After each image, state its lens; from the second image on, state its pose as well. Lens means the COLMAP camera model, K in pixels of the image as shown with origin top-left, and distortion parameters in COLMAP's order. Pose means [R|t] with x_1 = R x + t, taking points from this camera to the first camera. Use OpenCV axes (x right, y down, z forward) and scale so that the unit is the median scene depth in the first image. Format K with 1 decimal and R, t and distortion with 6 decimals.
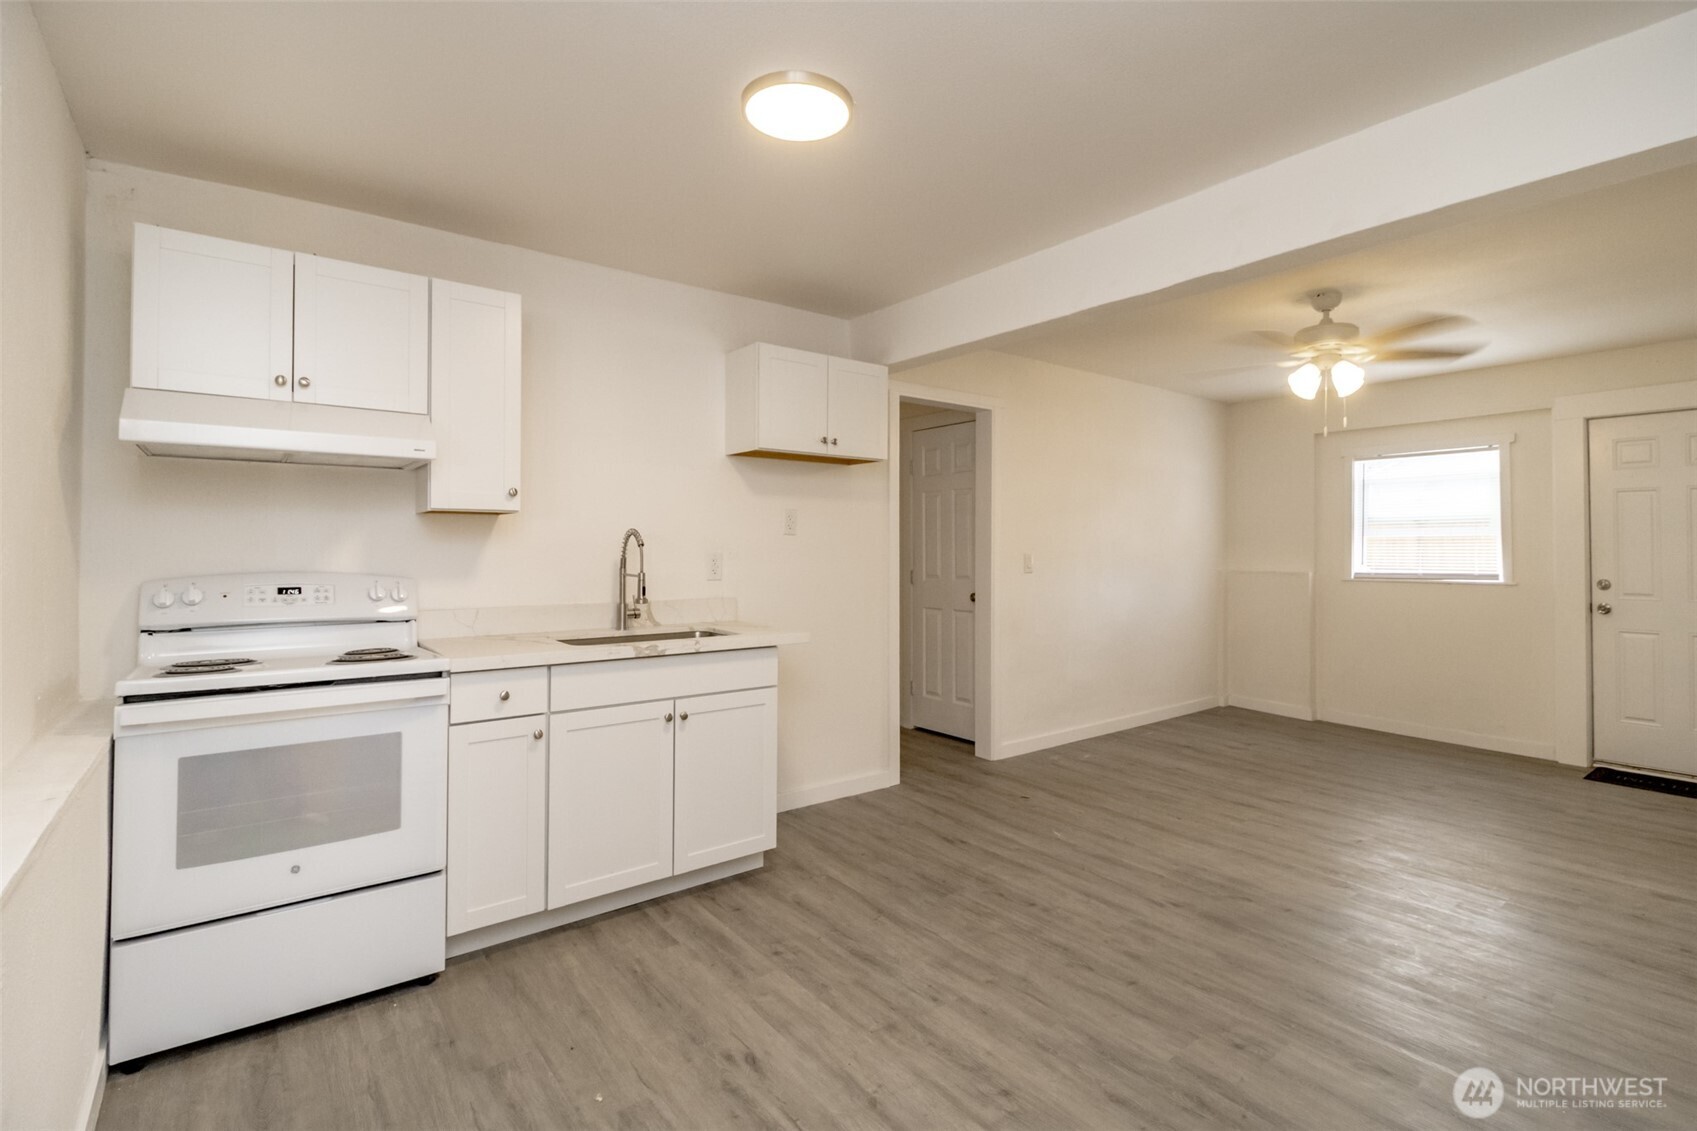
lens RADIAL K [[796.5, 0, 877.7], [0, 796.5, 532.3], [0, 0, 1]] dist [-0.005927, -0.001013]
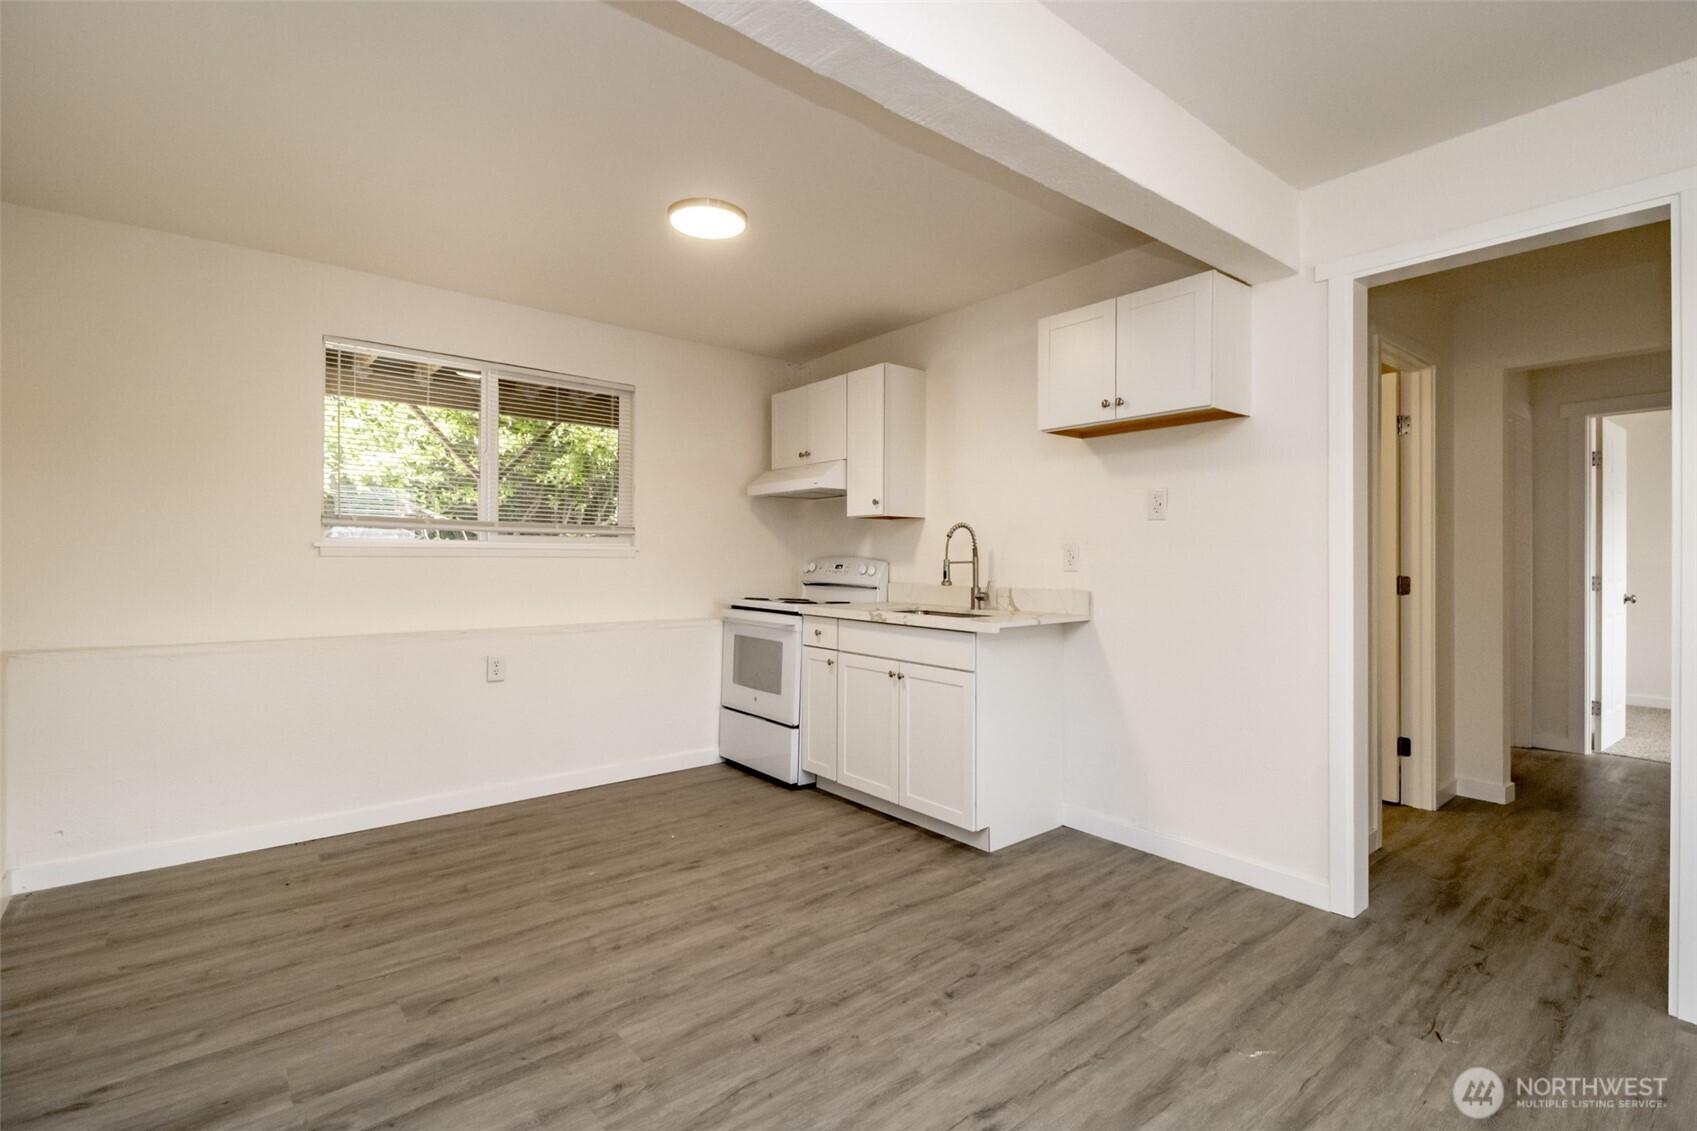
lens RADIAL K [[796.5, 0, 877.7], [0, 796.5, 532.3], [0, 0, 1]] dist [-0.005927, -0.001013]
pose [[0.031832, -0.026139, -0.999151, 1.104437], [0.006840, 0.999640, -0.025934, 0.037503], [0.999470, -0.006009, 0.032000, 1.017745]]
